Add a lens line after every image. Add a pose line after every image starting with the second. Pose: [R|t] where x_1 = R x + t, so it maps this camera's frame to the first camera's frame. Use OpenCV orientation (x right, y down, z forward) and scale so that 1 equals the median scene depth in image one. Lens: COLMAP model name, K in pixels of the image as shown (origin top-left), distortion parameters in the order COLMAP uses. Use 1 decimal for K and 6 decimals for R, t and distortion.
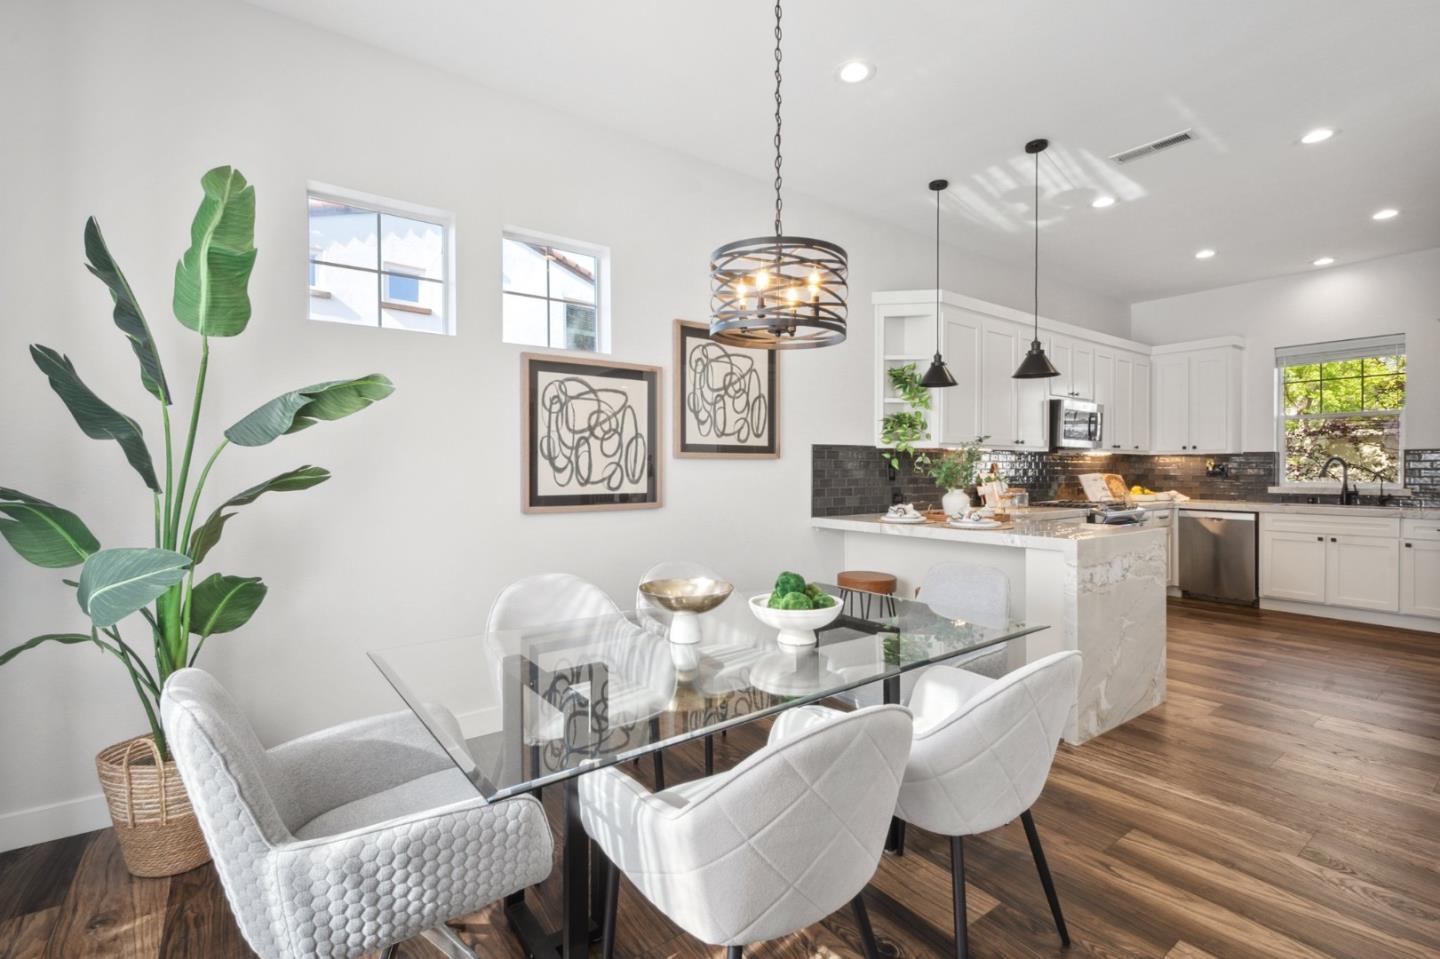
lens RADIAL K [[652.6, 0, 724.4], [0, 652.6, 470.0], [0, 0, 1]] dist [0.017933, -0.011012]
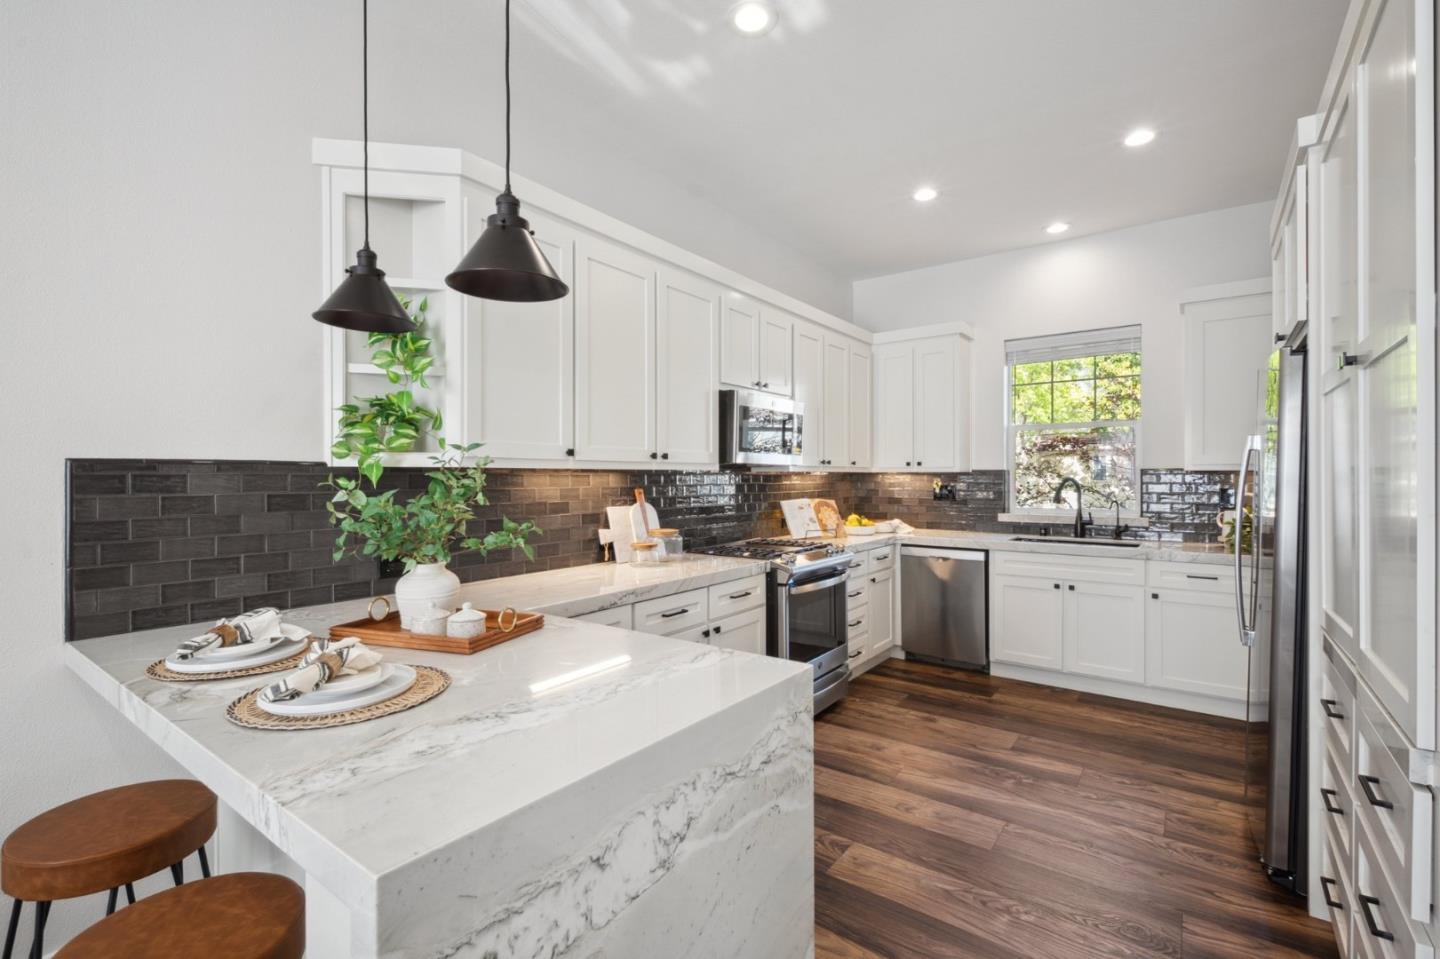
lens RADIAL K [[644.1, 0, 723.1], [0, 644.1, 475.6], [0, 0, 1]] dist [0.003673, -0.000312]
pose [[0.956414, -0.000997, 0.292011, 0.293330], [0.002214, 0.999990, -0.003835, -0.019277], [-0.292004, 0.004314, 0.956407, 0.366197]]
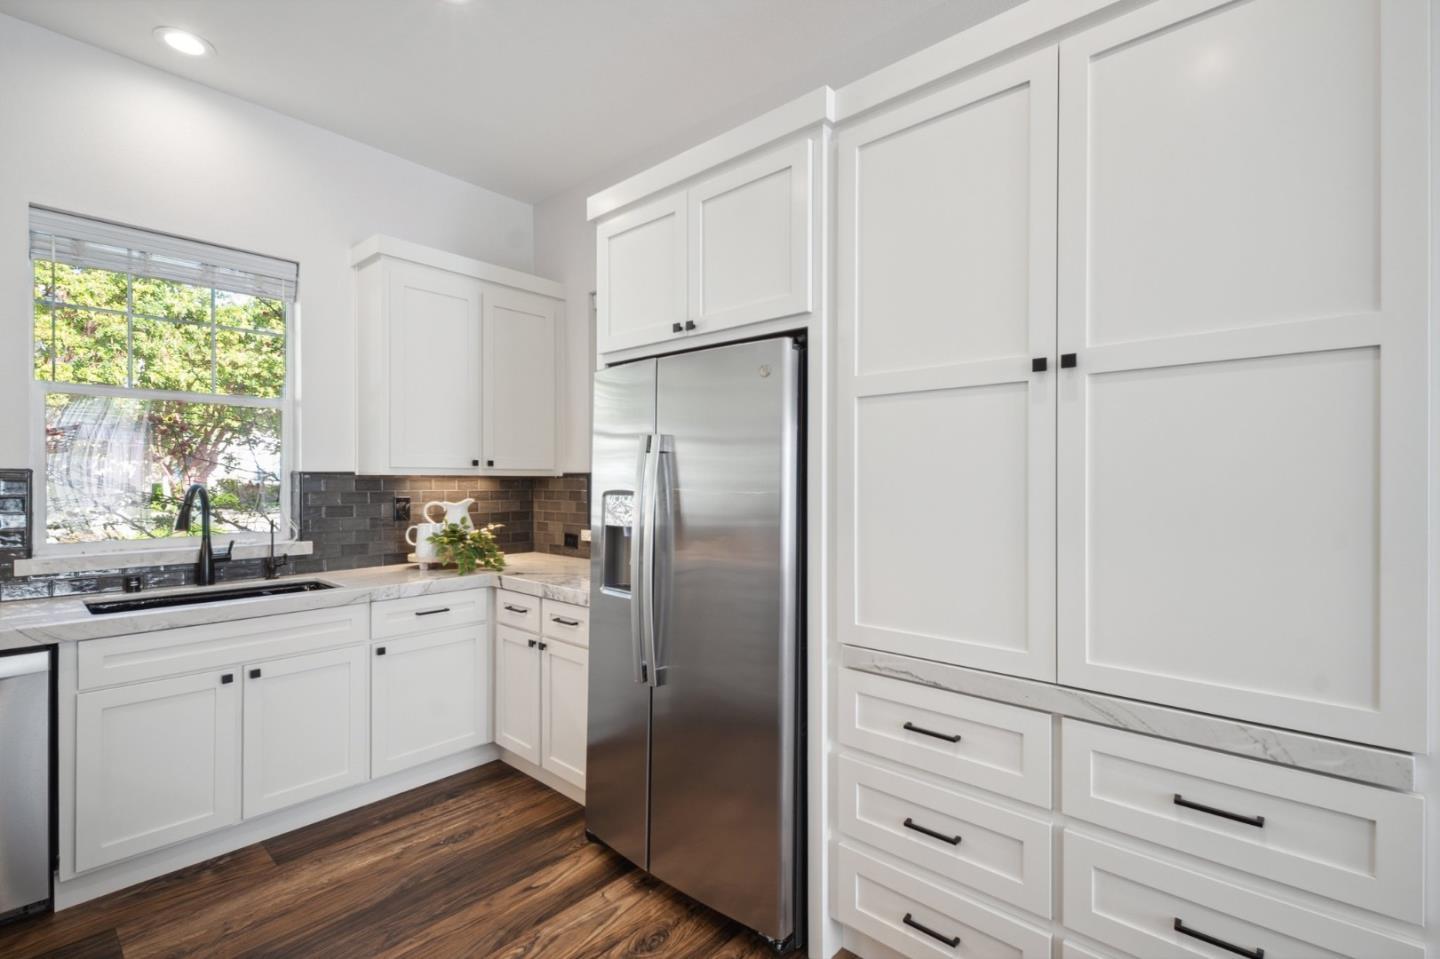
lens RADIAL K [[644.1, 0, 723.1], [0, 644.1, 475.6], [0, 0, 1]] dist [0.003673, -0.000312]
pose [[-0.210124, 0.004455, 0.977665, 0.392444], [0.001738, 0.999990, -0.004183, -0.022836], [-0.977673, 0.000820, -0.210130, 0.709575]]
